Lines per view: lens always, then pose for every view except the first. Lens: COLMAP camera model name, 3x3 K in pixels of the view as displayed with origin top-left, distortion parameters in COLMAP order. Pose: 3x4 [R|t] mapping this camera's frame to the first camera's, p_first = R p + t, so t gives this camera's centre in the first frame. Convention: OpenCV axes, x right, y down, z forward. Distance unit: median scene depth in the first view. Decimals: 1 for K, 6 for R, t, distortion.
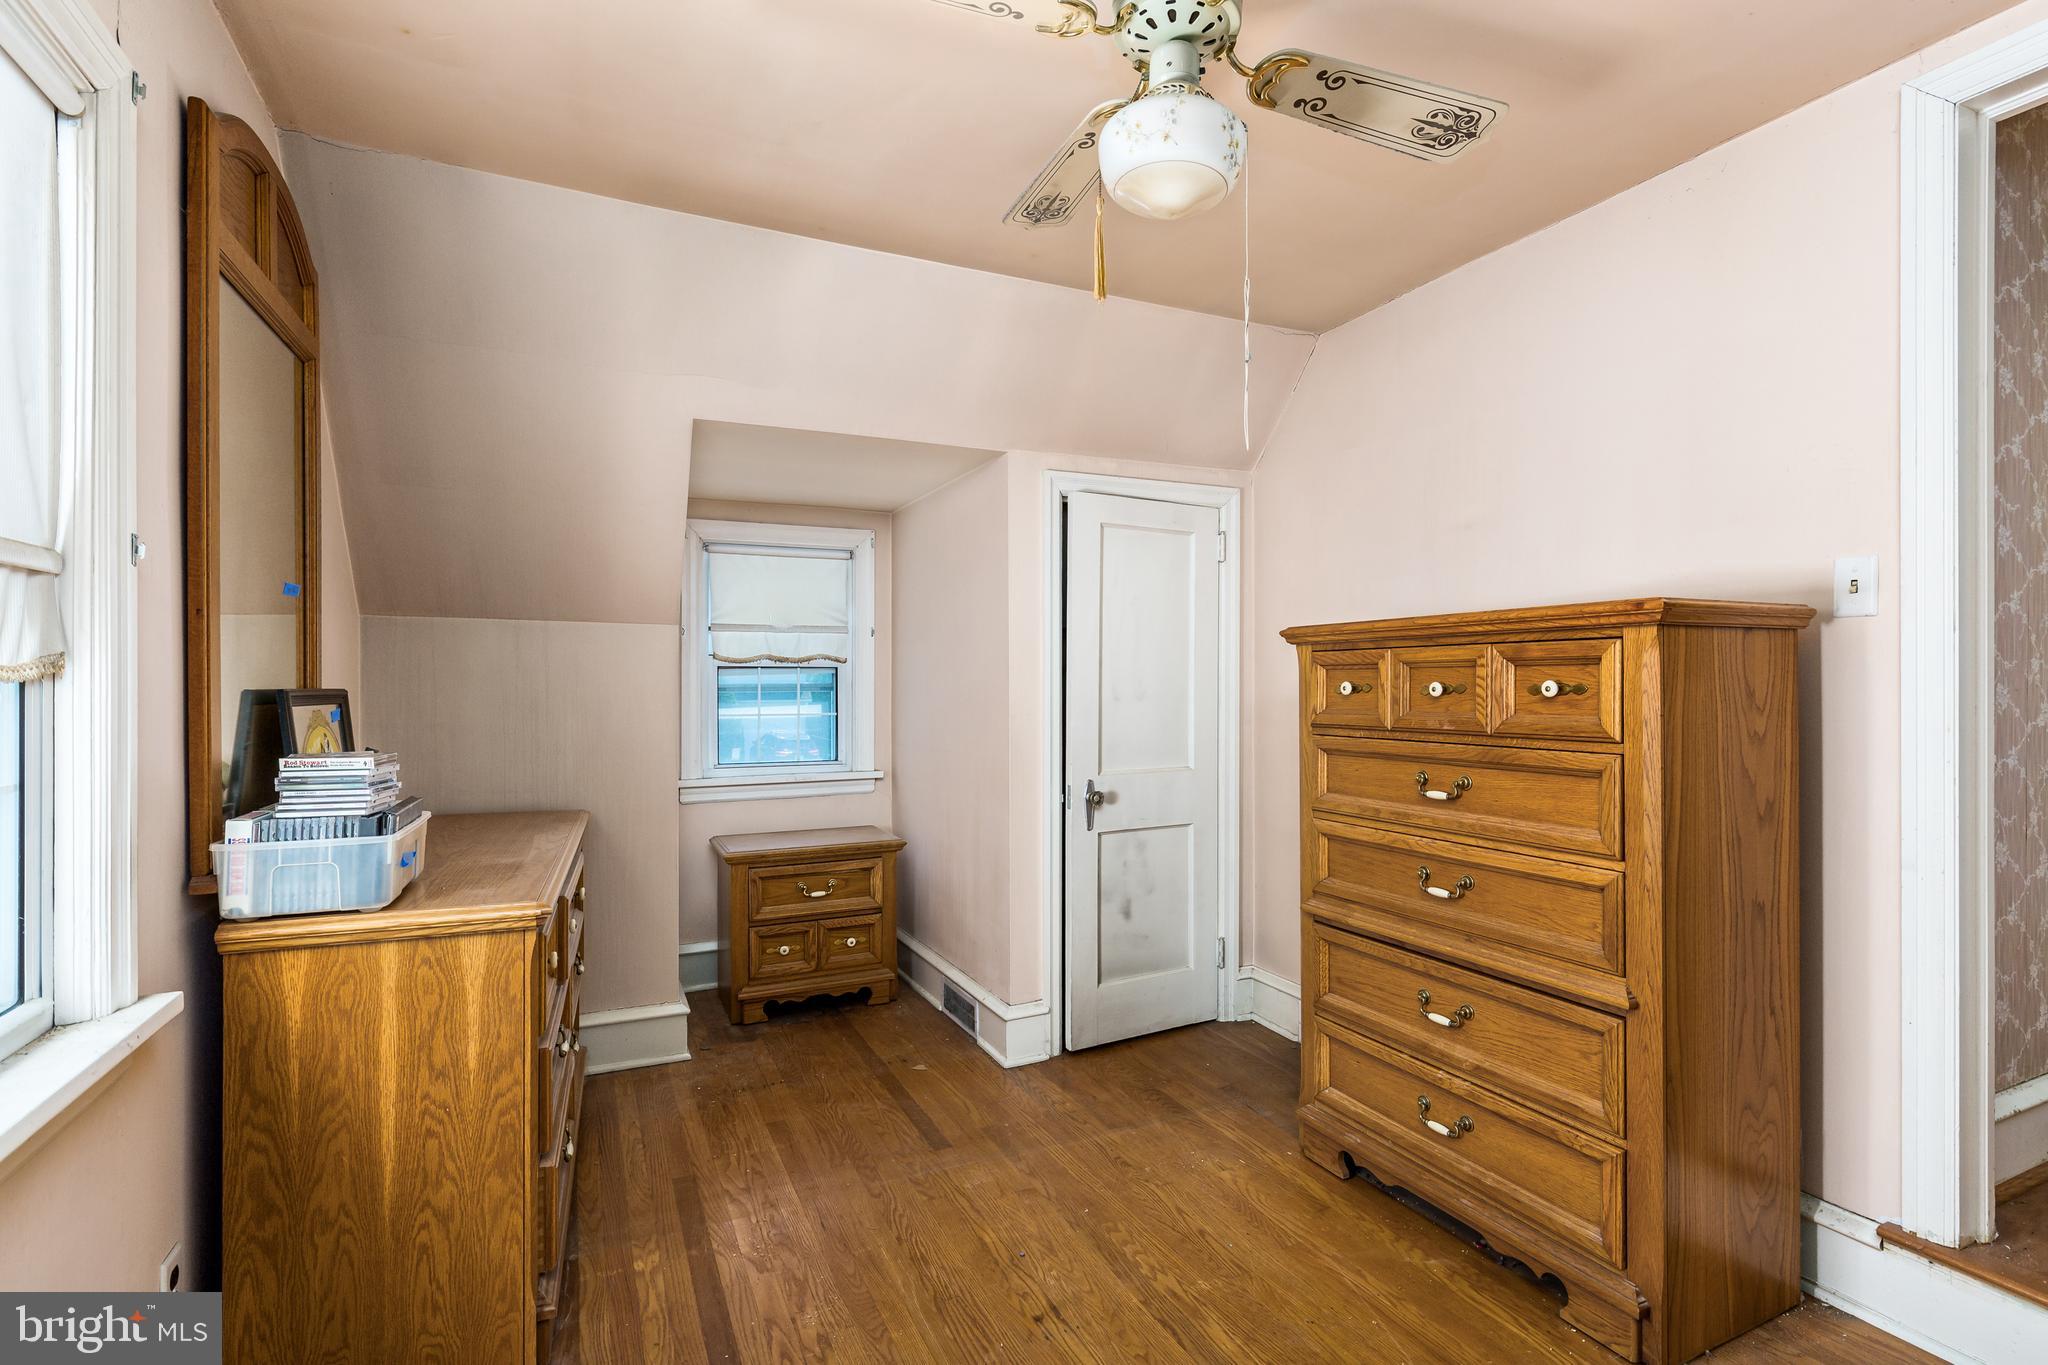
lens RADIAL K [[952.7, 0, 1023.1], [0, 952.7, 685.8], [0, 0, 1]] dist [-0.001716, 0.000214]
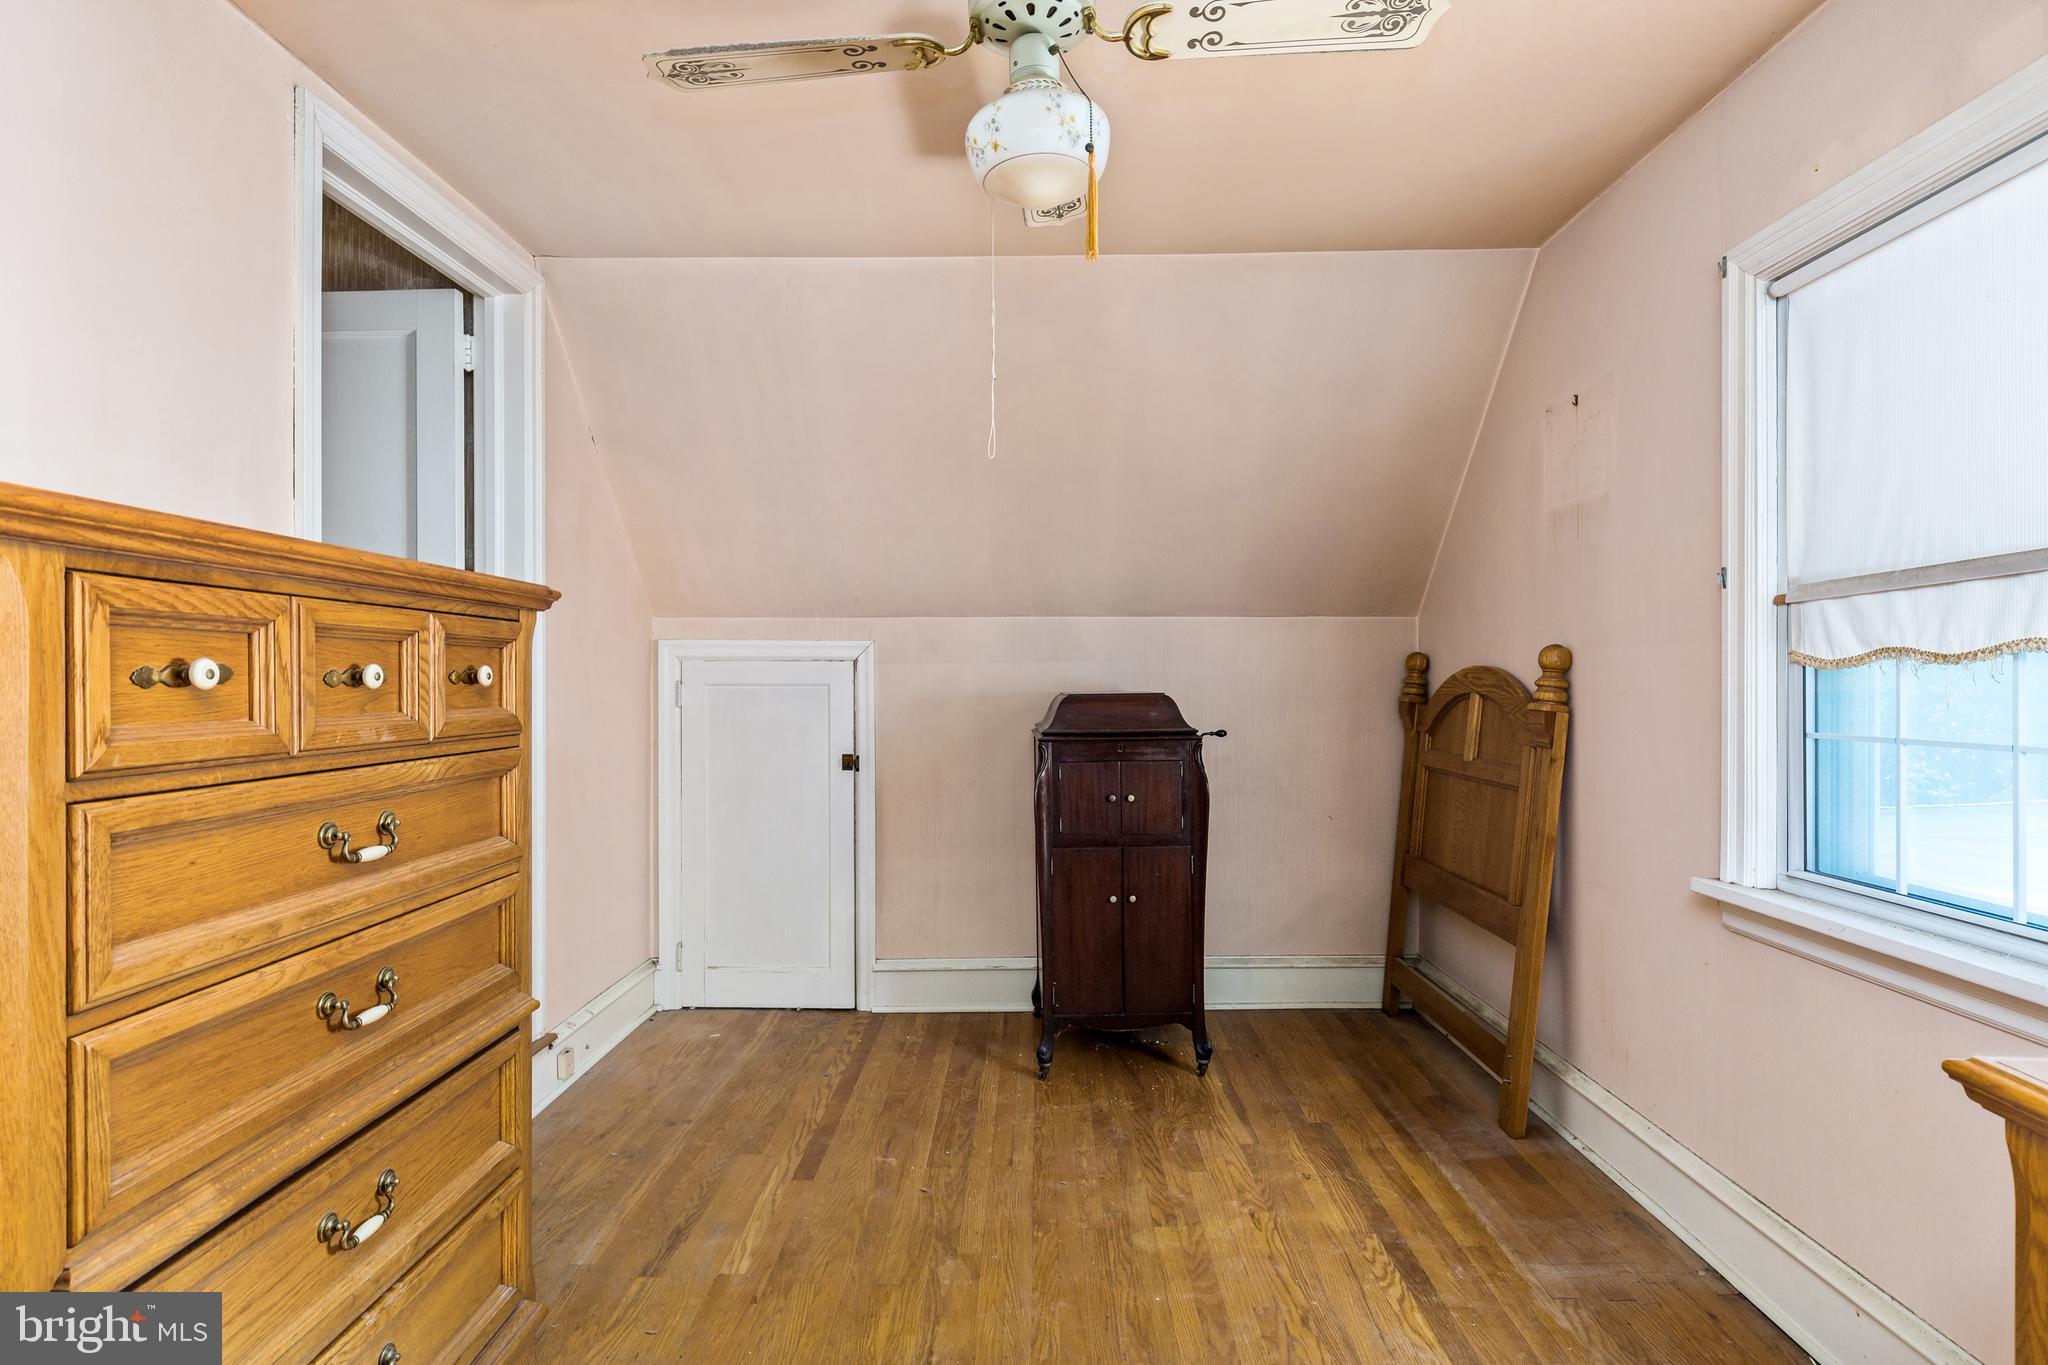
lens RADIAL K [[1015.6, 0, 1020.9], [0, 1015.6, 681.2], [0, 0, 1]] dist [-0.003968, -0.000405]
pose [[-0.898692, -0.002023, 0.438576, -0.205687], [-0.001933, 0.999998, 0.000653, 0.005429], [-0.438577, -0.000261, -0.898694, 1.368634]]
